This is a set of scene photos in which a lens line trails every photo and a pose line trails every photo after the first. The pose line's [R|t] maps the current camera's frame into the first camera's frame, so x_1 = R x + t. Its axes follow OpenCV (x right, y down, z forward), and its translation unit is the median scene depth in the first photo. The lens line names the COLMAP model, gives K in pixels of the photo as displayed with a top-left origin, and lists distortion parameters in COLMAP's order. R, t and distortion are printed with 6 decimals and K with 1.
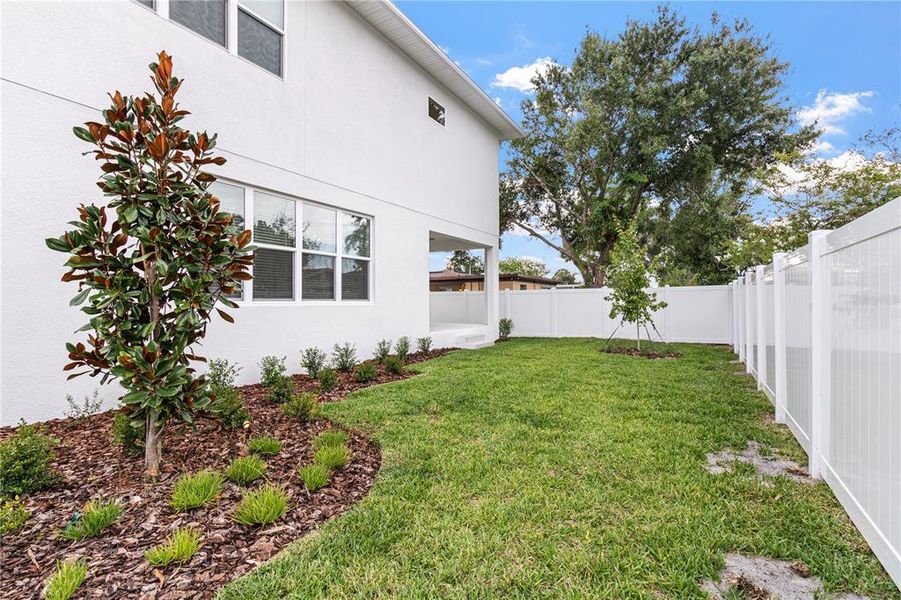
lens RADIAL K [[423.9, 0, 449.1], [0, 423.9, 284.2], [0, 0, 1]] dist [0.000121, 0.000222]
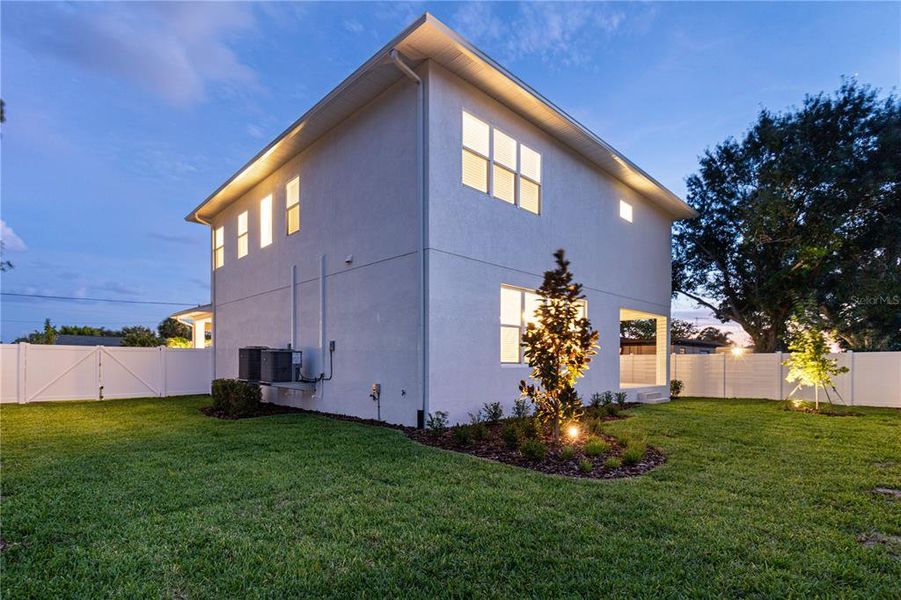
lens RADIAL K [[436.4, 0, 450.3], [0, 436.4, 351.2], [0, 0, 1]] dist [0.001873, 0.000620]
pose [[0.963834, 0.002702, -0.266489, -0.118381], [0.001464, 0.999880, 0.015434, -0.012123], [0.266499, -0.015266, 0.963714, -0.241715]]
